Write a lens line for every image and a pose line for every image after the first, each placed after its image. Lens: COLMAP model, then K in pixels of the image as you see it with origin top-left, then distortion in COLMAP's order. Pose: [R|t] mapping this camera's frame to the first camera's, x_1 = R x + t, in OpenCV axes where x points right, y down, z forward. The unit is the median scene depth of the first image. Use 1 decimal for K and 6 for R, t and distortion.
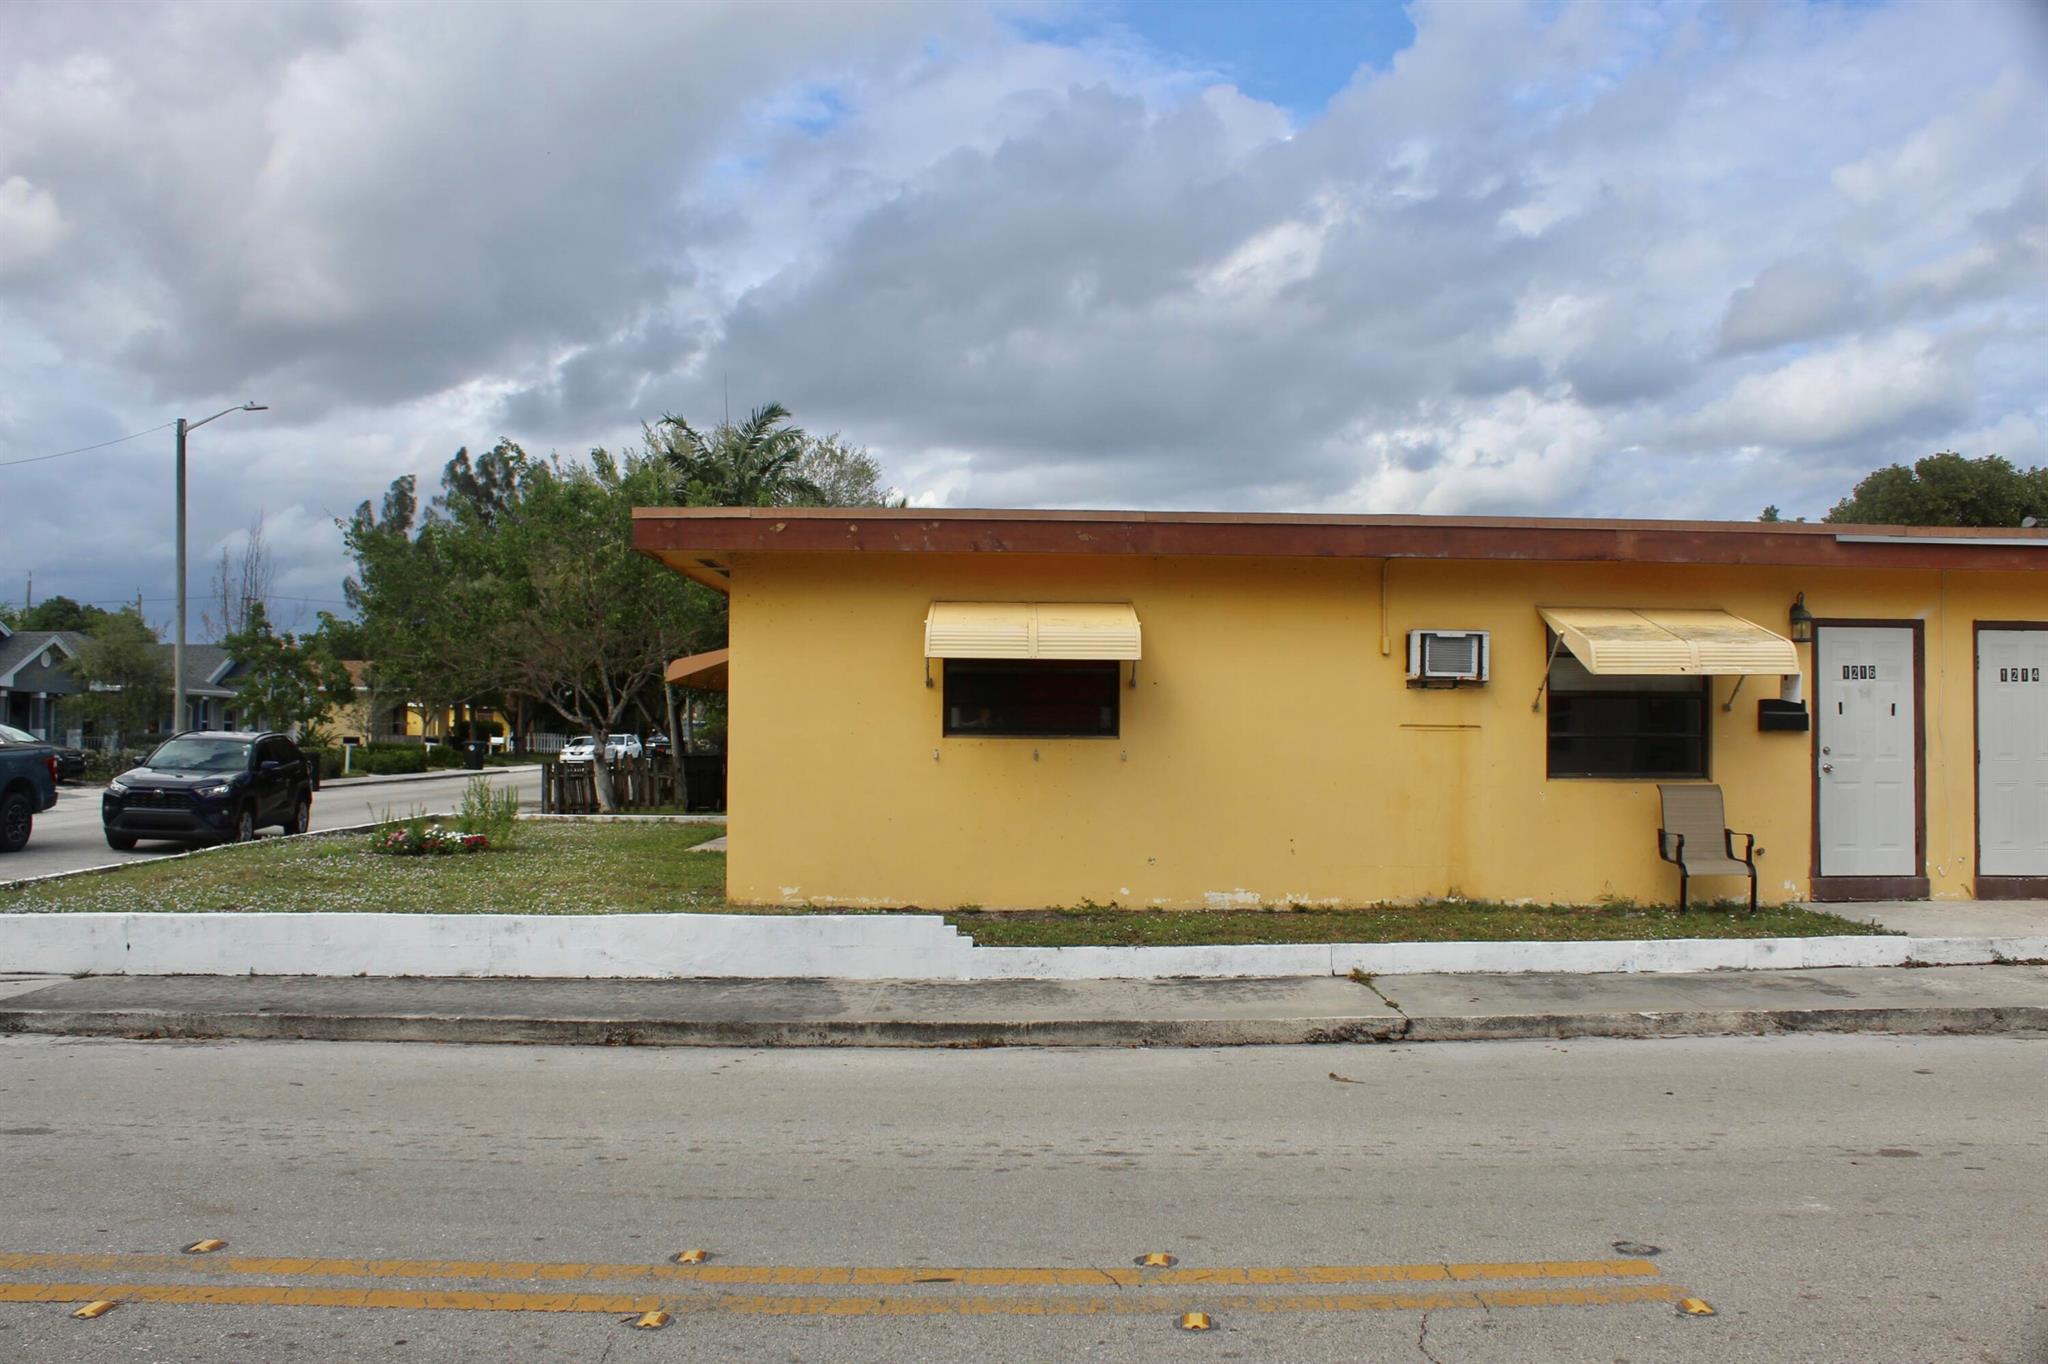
lens RADIAL K [[1788.7, 0, 1024.0], [0, 1788.7, 682.0], [0, 0, 1]] dist [-0.167898, 0.163146]
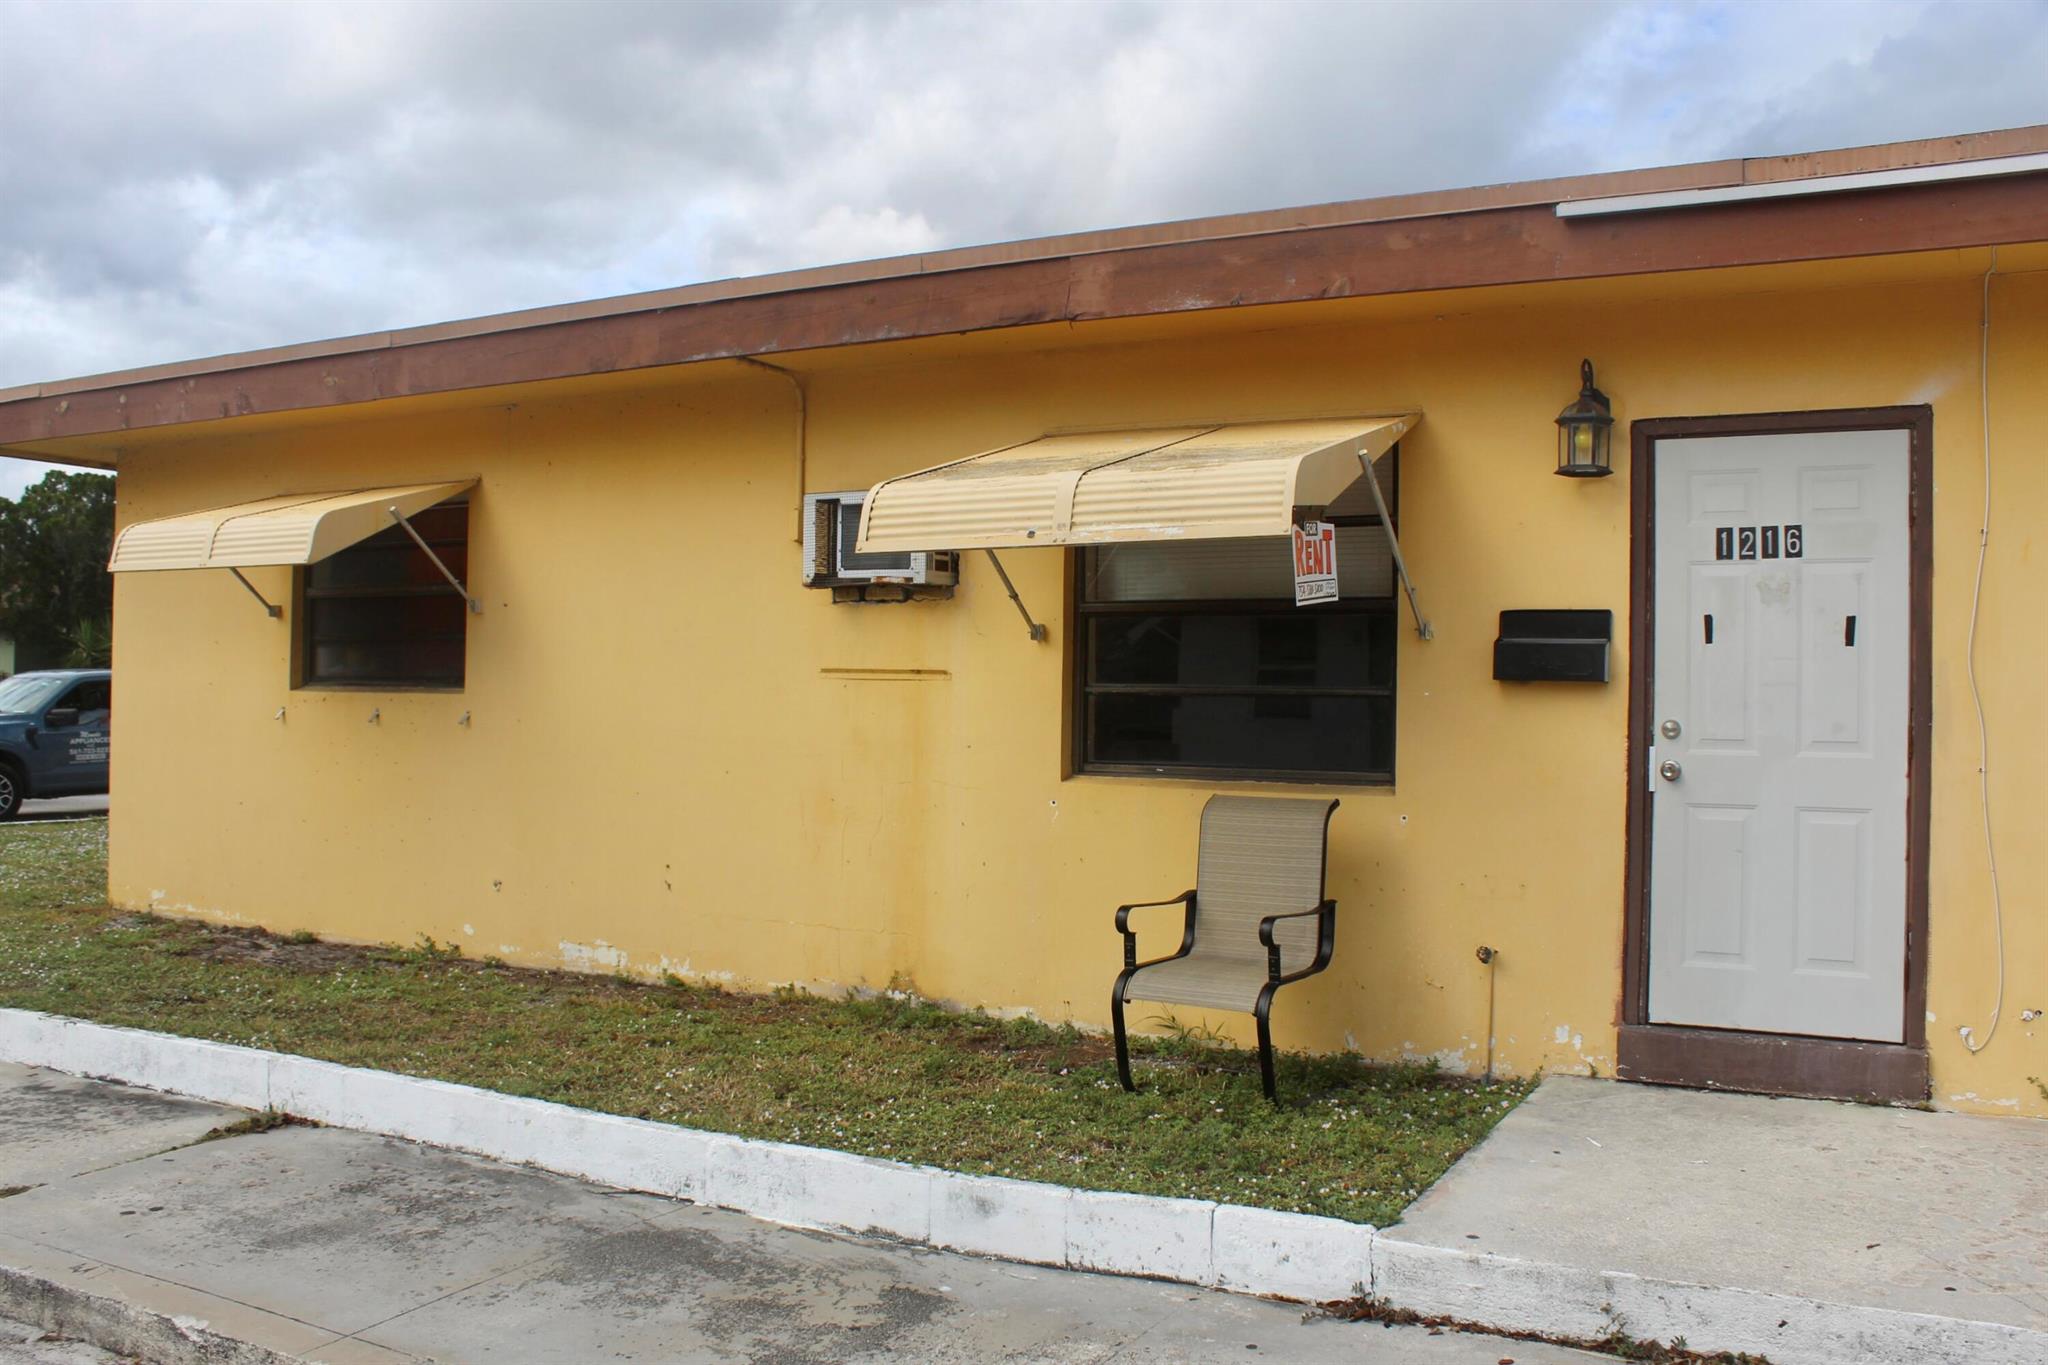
lens RADIAL K [[1788.7, 0, 1024.0], [0, 1788.7, 682.5], [0, 0, 1]] dist [-0.167898, 0.163146]
pose [[0.859073, -0.000304, -0.511853, 0.548338], [0.004363, 0.999968, 0.006729, 0.024635], [0.511834, -0.008014, 0.859047, 0.554000]]
